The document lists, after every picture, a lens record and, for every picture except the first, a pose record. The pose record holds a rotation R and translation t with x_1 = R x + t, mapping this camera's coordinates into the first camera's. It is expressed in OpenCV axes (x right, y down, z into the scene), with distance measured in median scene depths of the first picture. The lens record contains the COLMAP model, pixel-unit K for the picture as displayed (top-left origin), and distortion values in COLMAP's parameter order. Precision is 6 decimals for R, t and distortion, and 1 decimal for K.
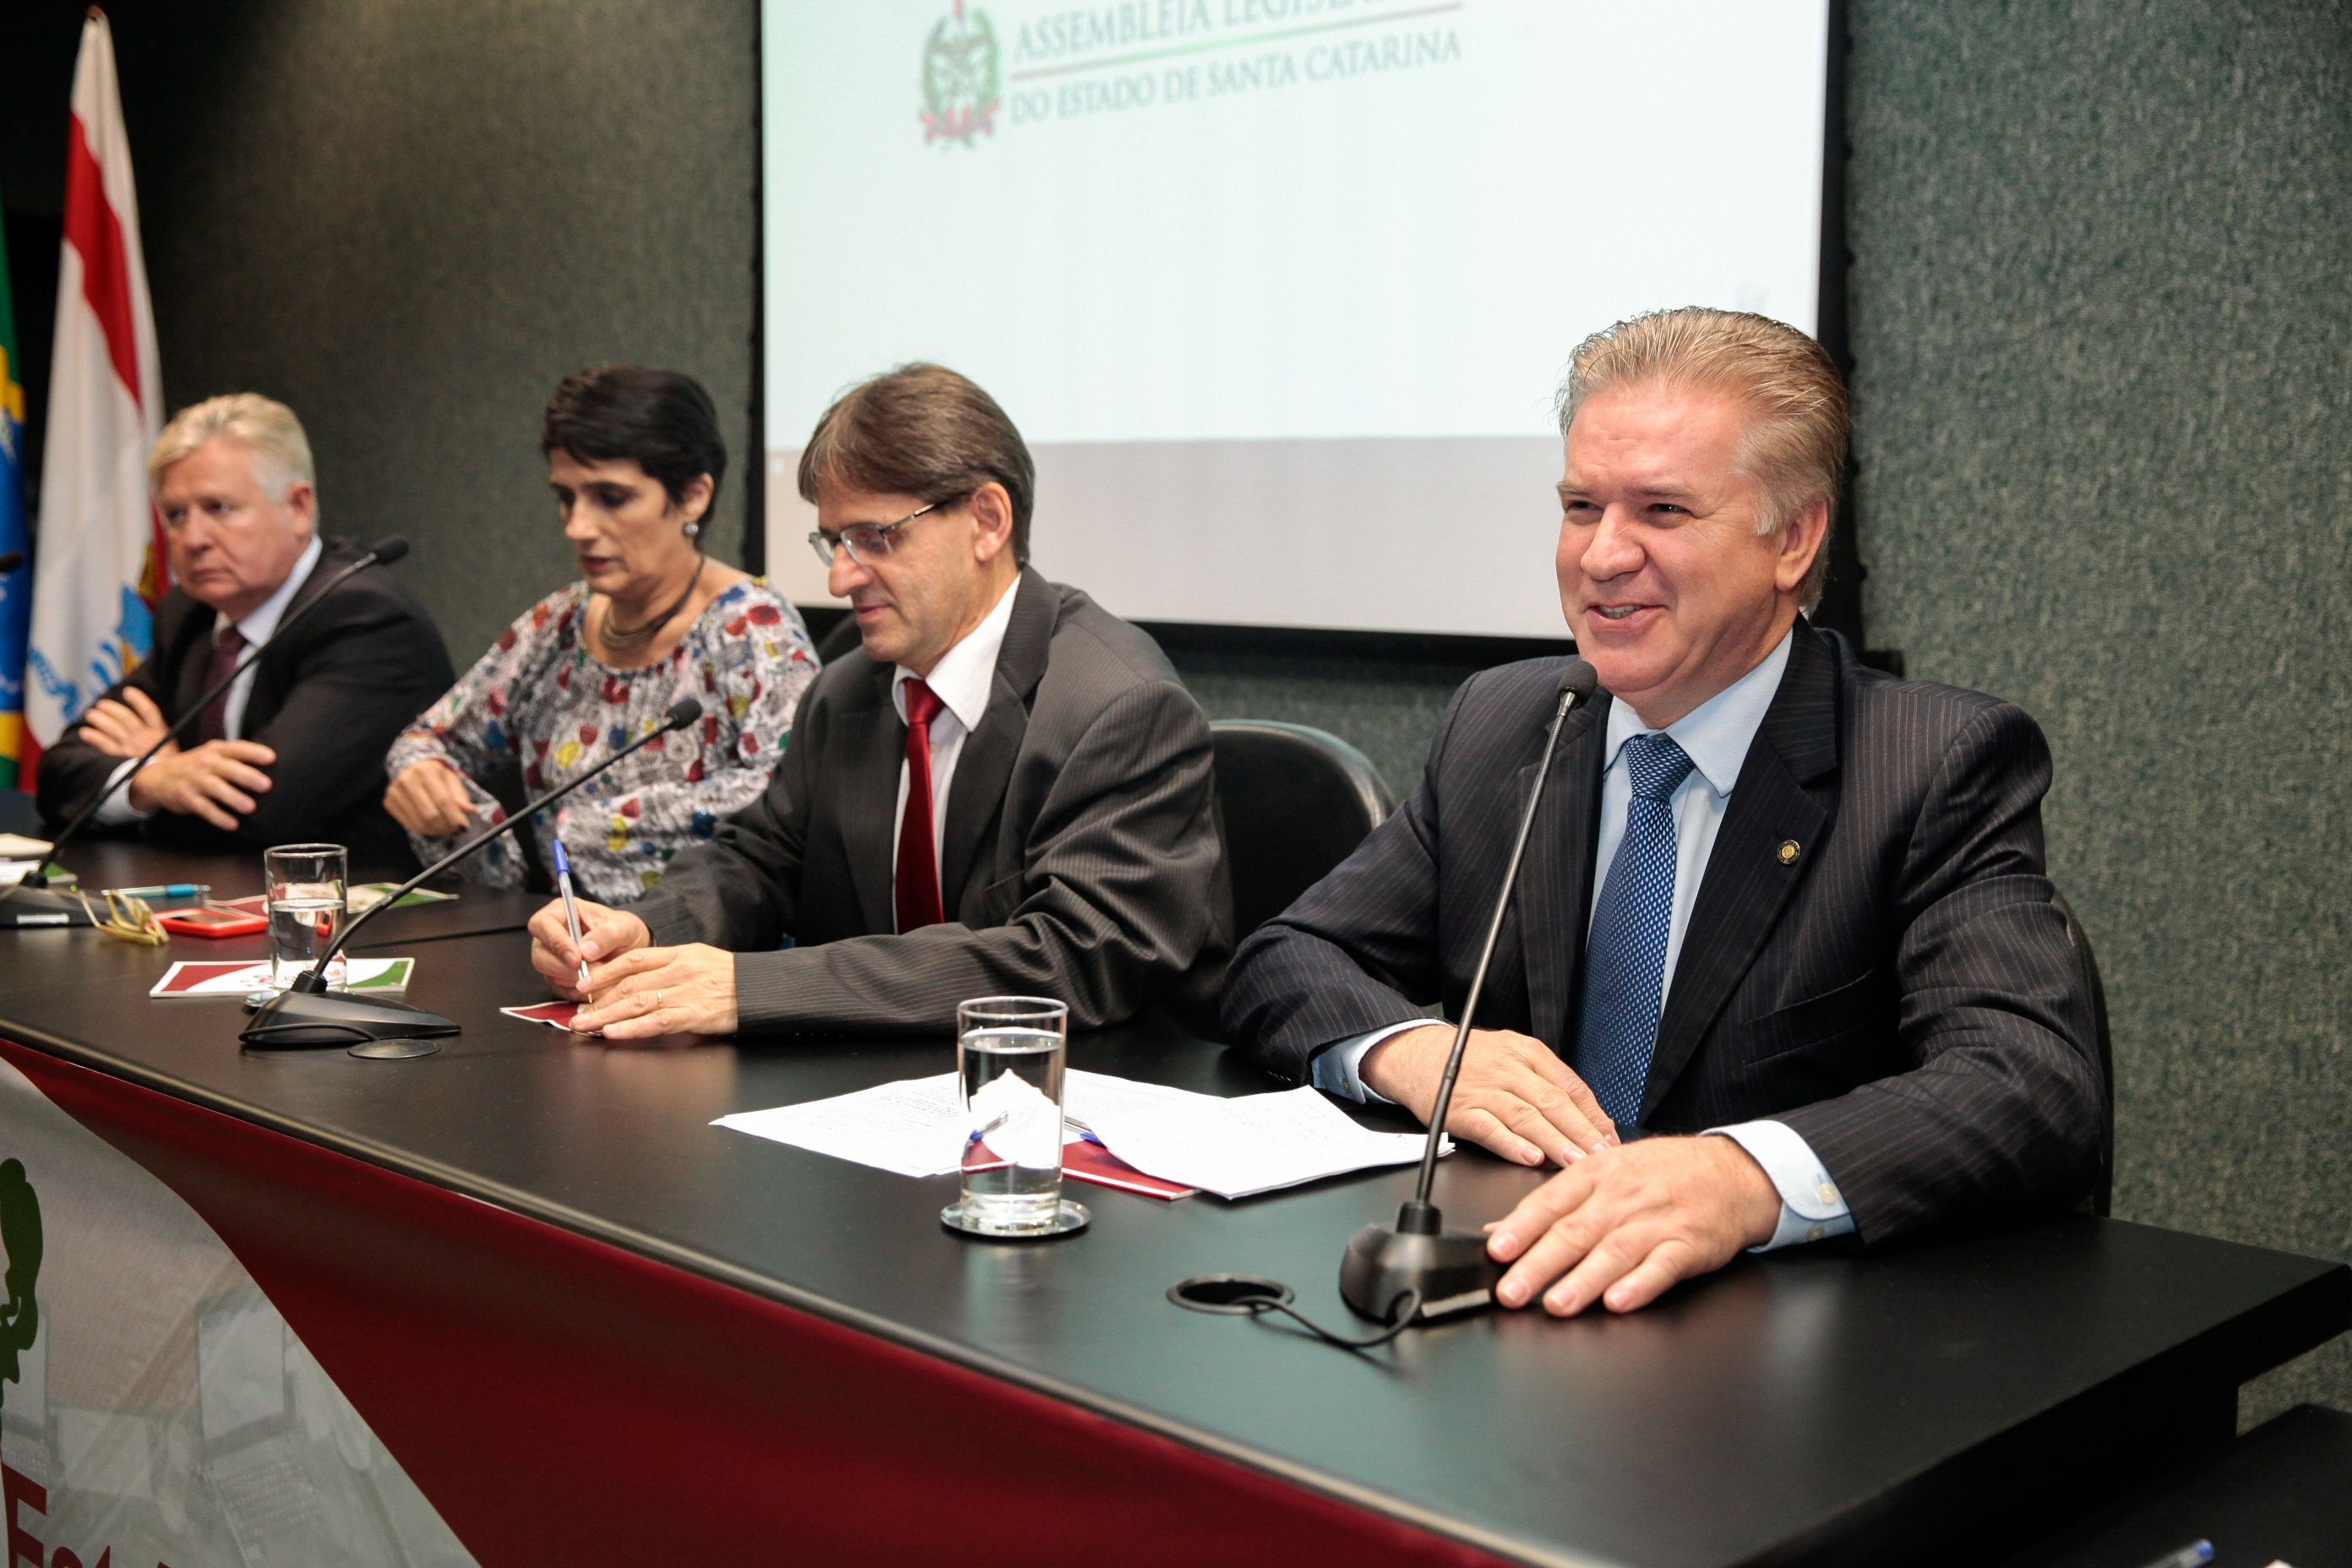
lens RADIAL K [[2703.8, 0, 1217.7], [0, 2703.8, 776.0], [0, 0, 1]] dist [0.089465, 0.000000]
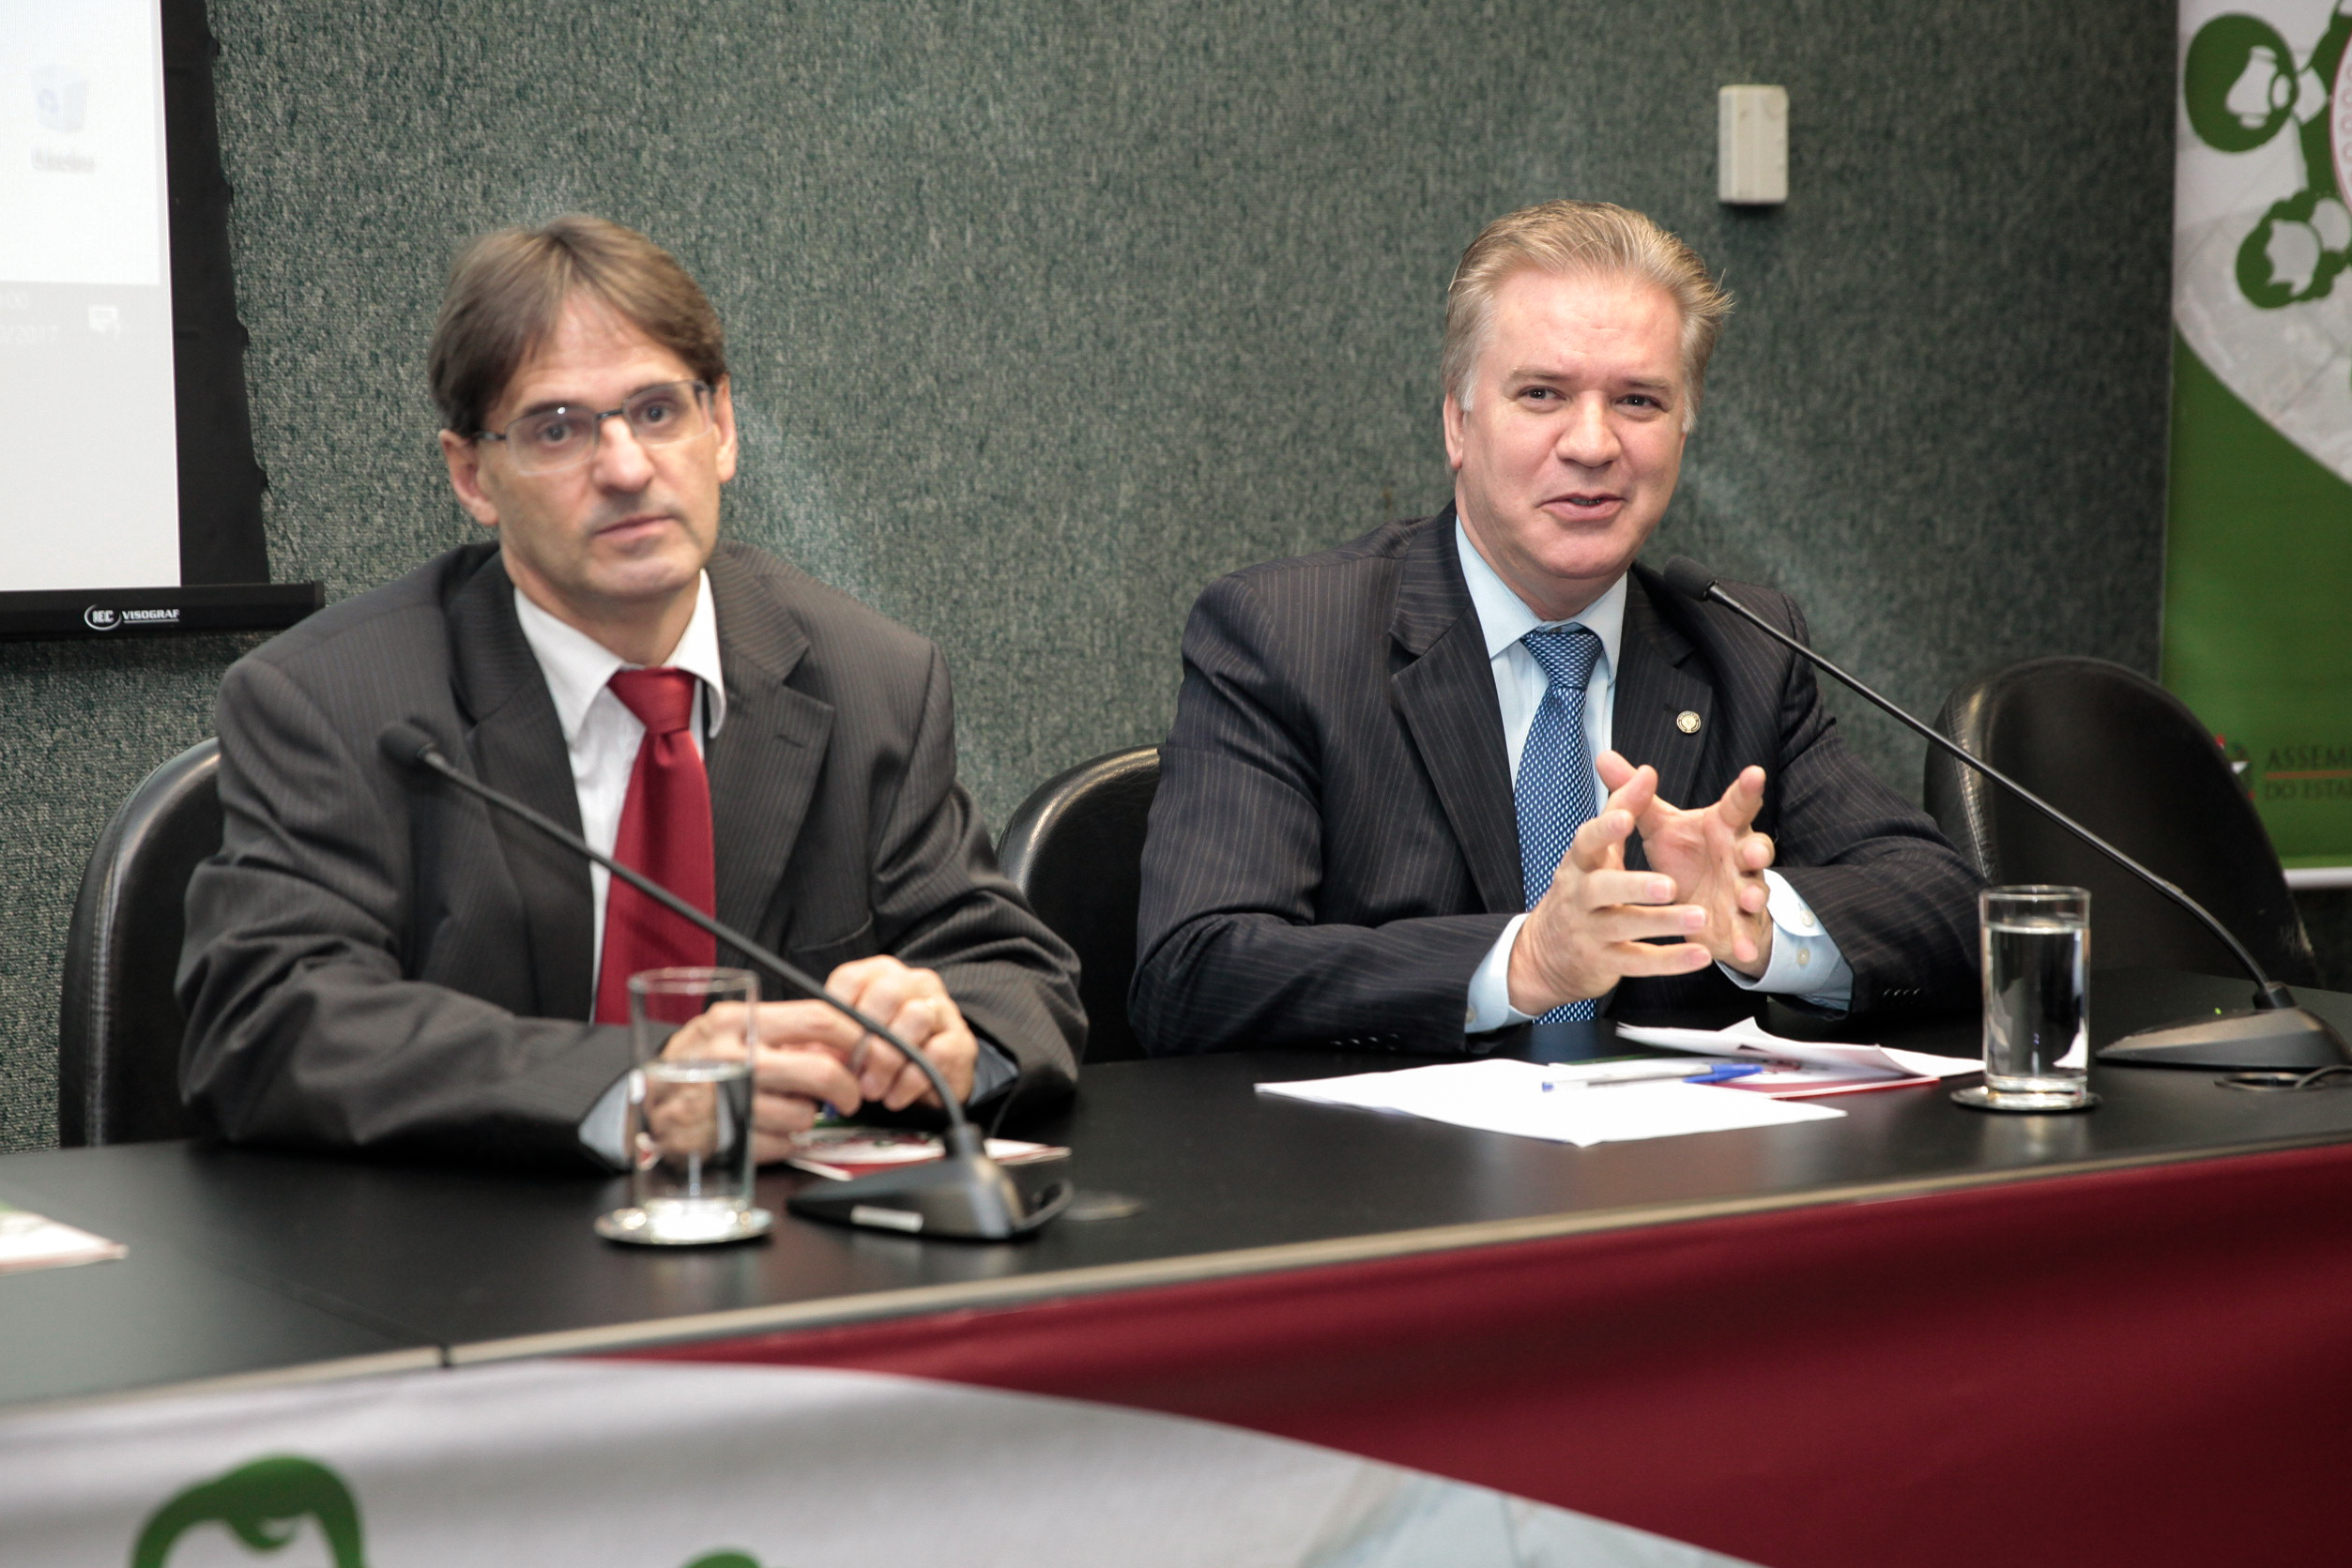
lens RADIAL K [[4842.2, 0, 1164.3], [0, 4842.2, 780.5], [0, 0, 1]] dist [0.210261, 0.000000]
pose [[0.222964, -0.089696, 0.970691, -1.039941], [0.096199, 0.992922, 0.069654, -0.064840], [-0.970069, 0.077849, 0.230014, 0.483656]]
